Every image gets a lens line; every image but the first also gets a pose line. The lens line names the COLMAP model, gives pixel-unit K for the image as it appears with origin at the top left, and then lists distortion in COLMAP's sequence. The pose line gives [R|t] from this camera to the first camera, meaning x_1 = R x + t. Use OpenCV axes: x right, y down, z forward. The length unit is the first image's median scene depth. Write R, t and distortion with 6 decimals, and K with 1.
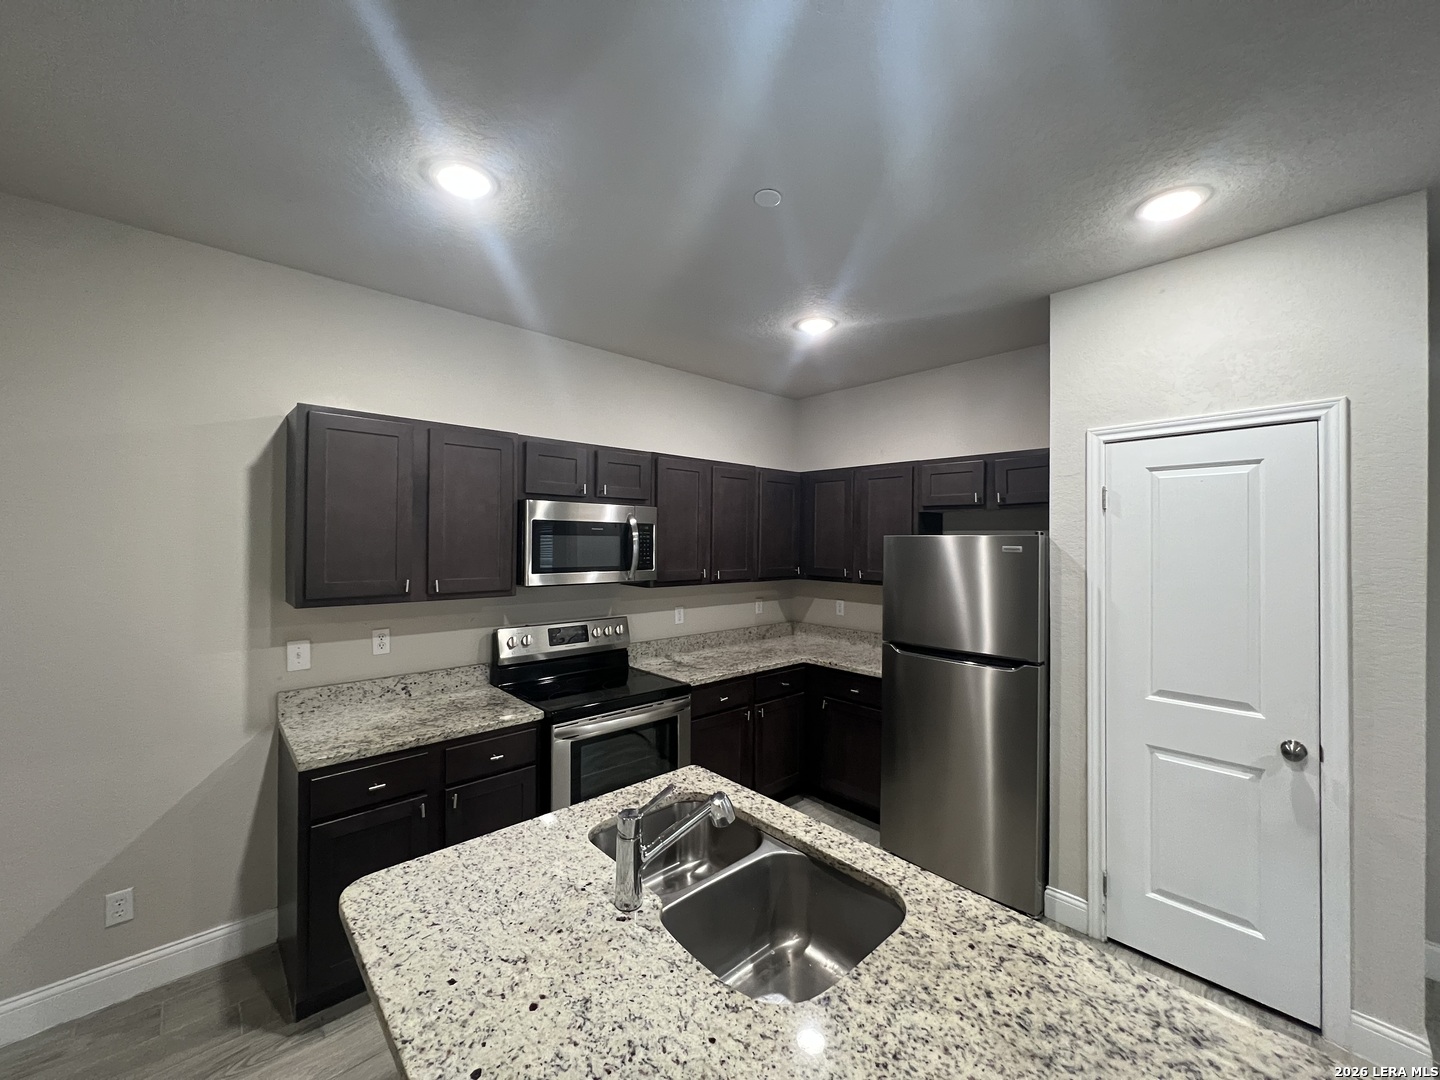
lens RADIAL K [[572.0, 0, 726.1], [0, 572.0, 534.1], [0, 0, 1]] dist [-0.001018, 0.000707]
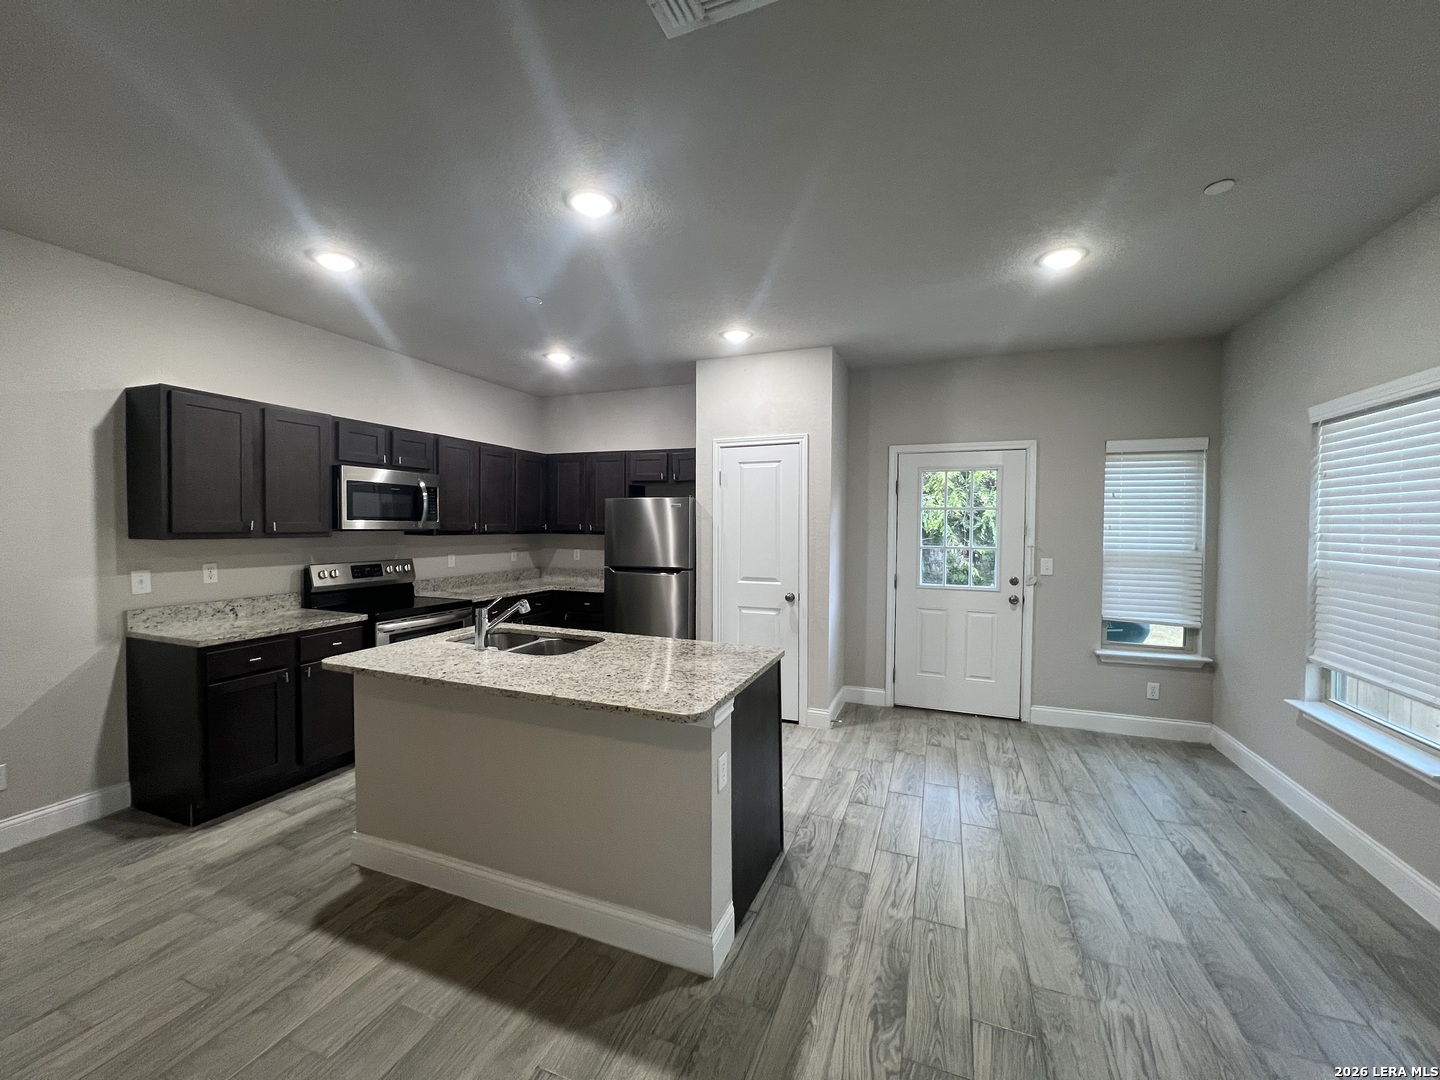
lens RADIAL K [[572.0, 0, 719.8], [0, 572.0, 545.5], [0, 0, 1]] dist [-0.001018, 0.000707]
pose [[0.903323, -0.017389, 0.428609, -0.123255], [-0.004729, 0.998714, 0.050486, 0.056415], [-0.428936, -0.047632, 0.902078, -0.605760]]
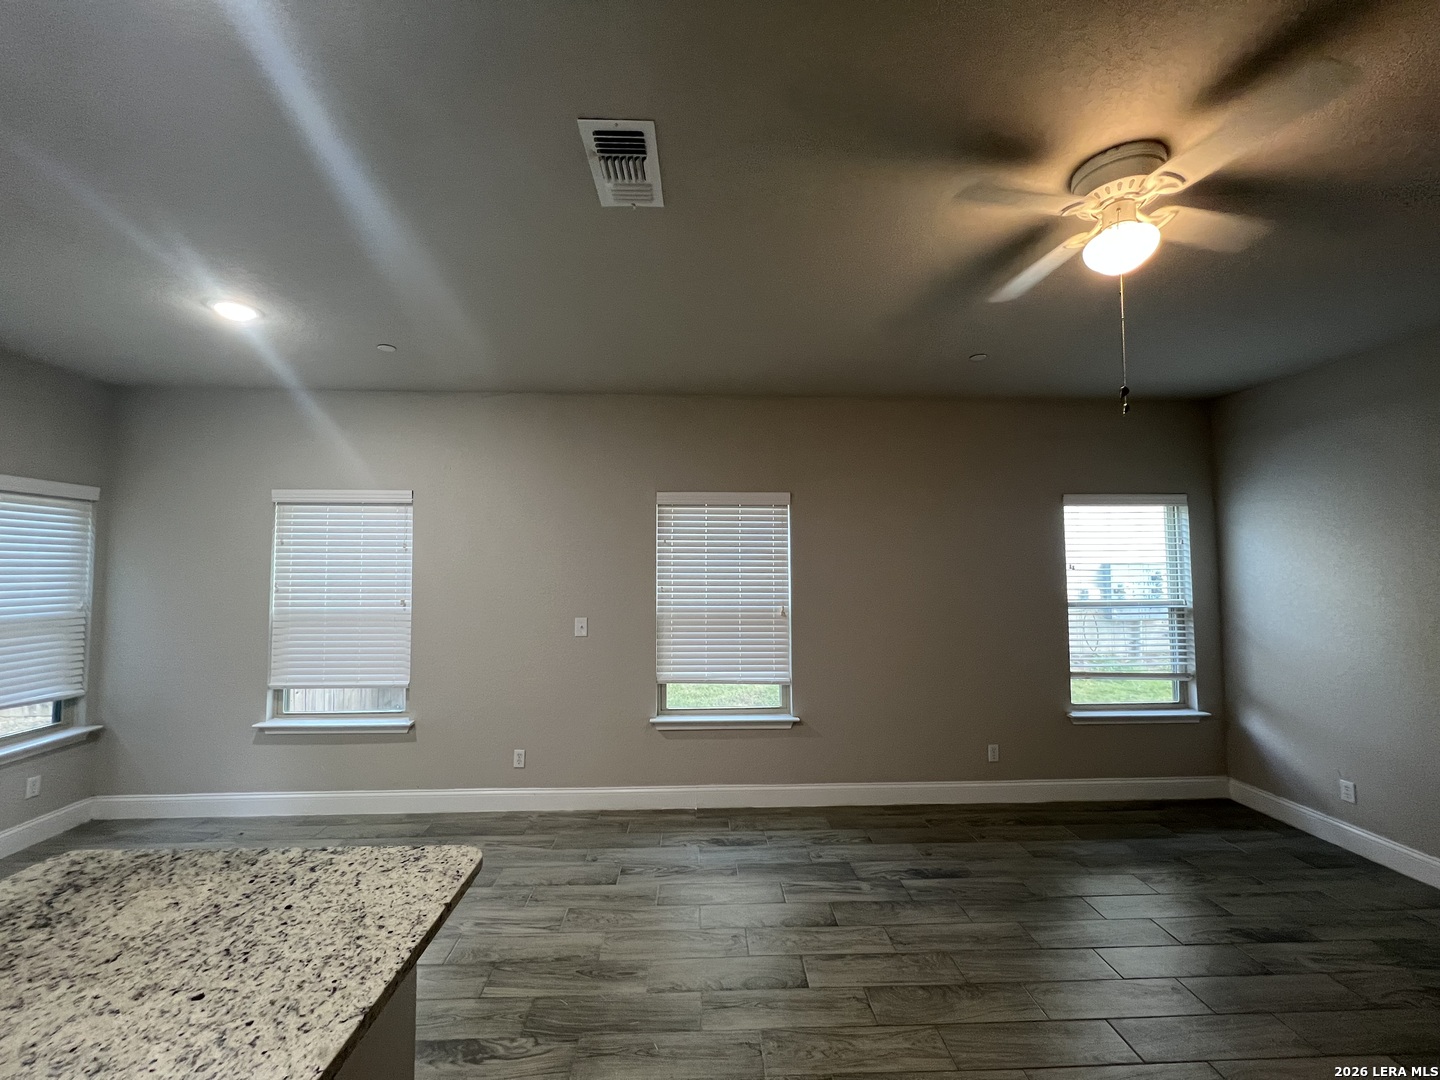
lens RADIAL K [[572.0, 0, 723.0], [0, 572.0, 547.8], [0, 0, 1]] dist [-0.001018, 0.000707]
pose [[-0.760448, 0.014755, 0.649232, -0.380825], [-0.010760, 0.999318, -0.035315, 0.024192], [-0.649310, -0.033841, -0.759770, 0.243255]]
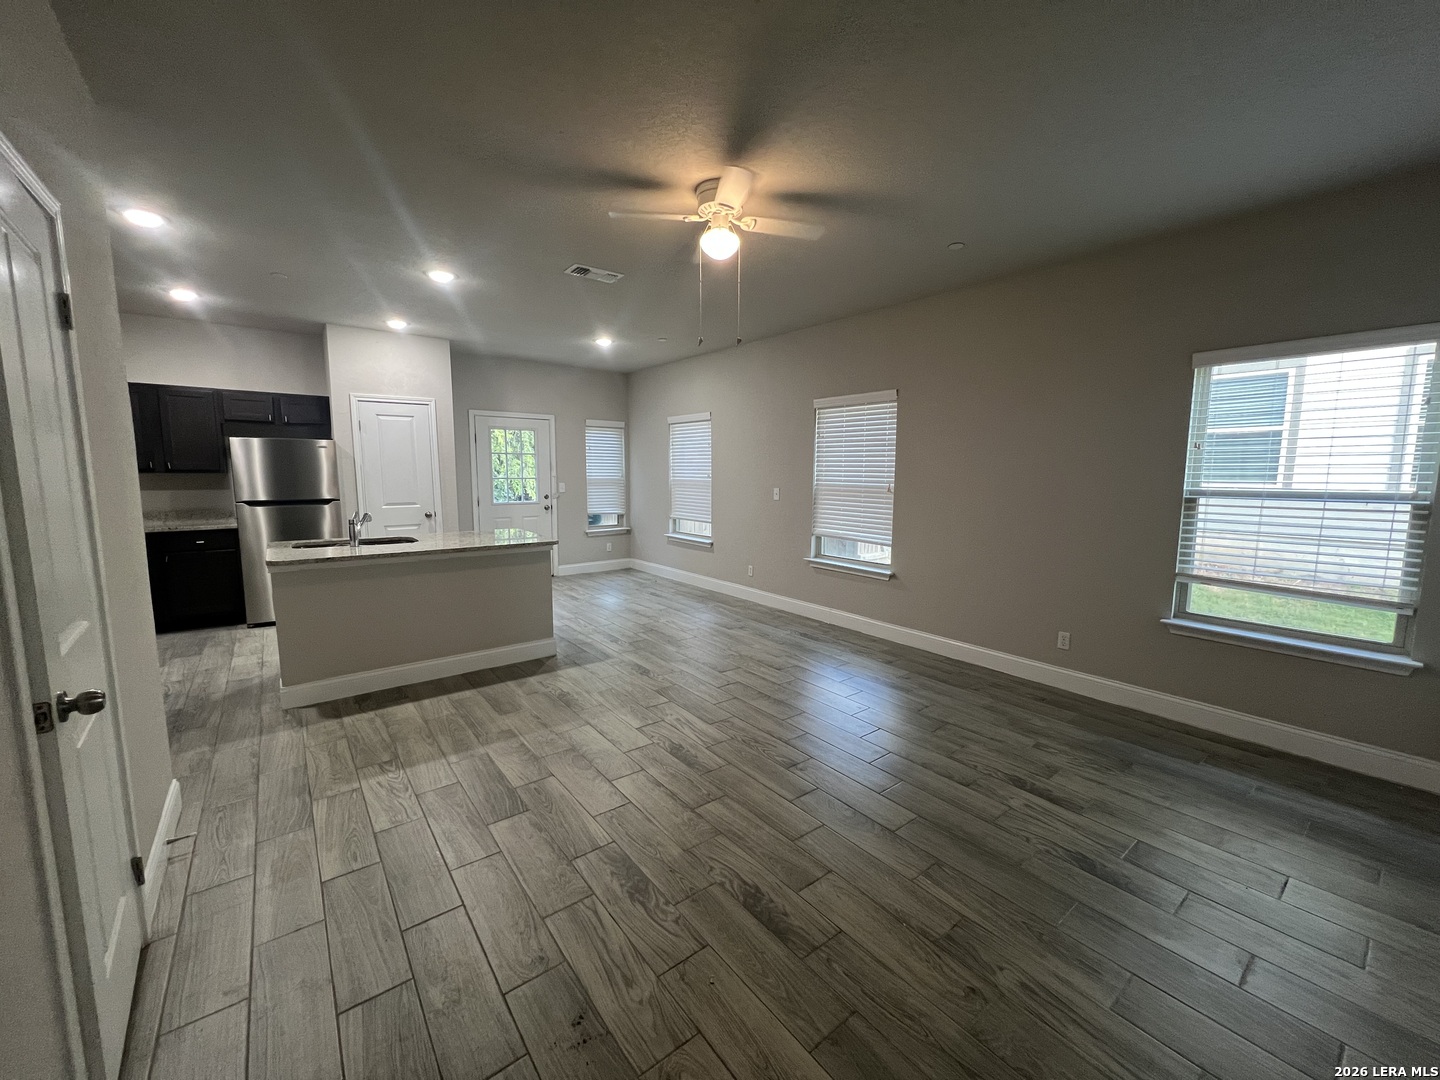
lens RADIAL K [[572.0, 0, 725.9], [0, 572.0, 547.0], [0, 0, 1]] dist [-0.001018, 0.000707]
pose [[0.081254, -0.141441, 0.986606, -1.413732], [-0.013733, 0.989627, 0.143005, 0.065836], [-0.996599, -0.025169, 0.078469, -0.609992]]
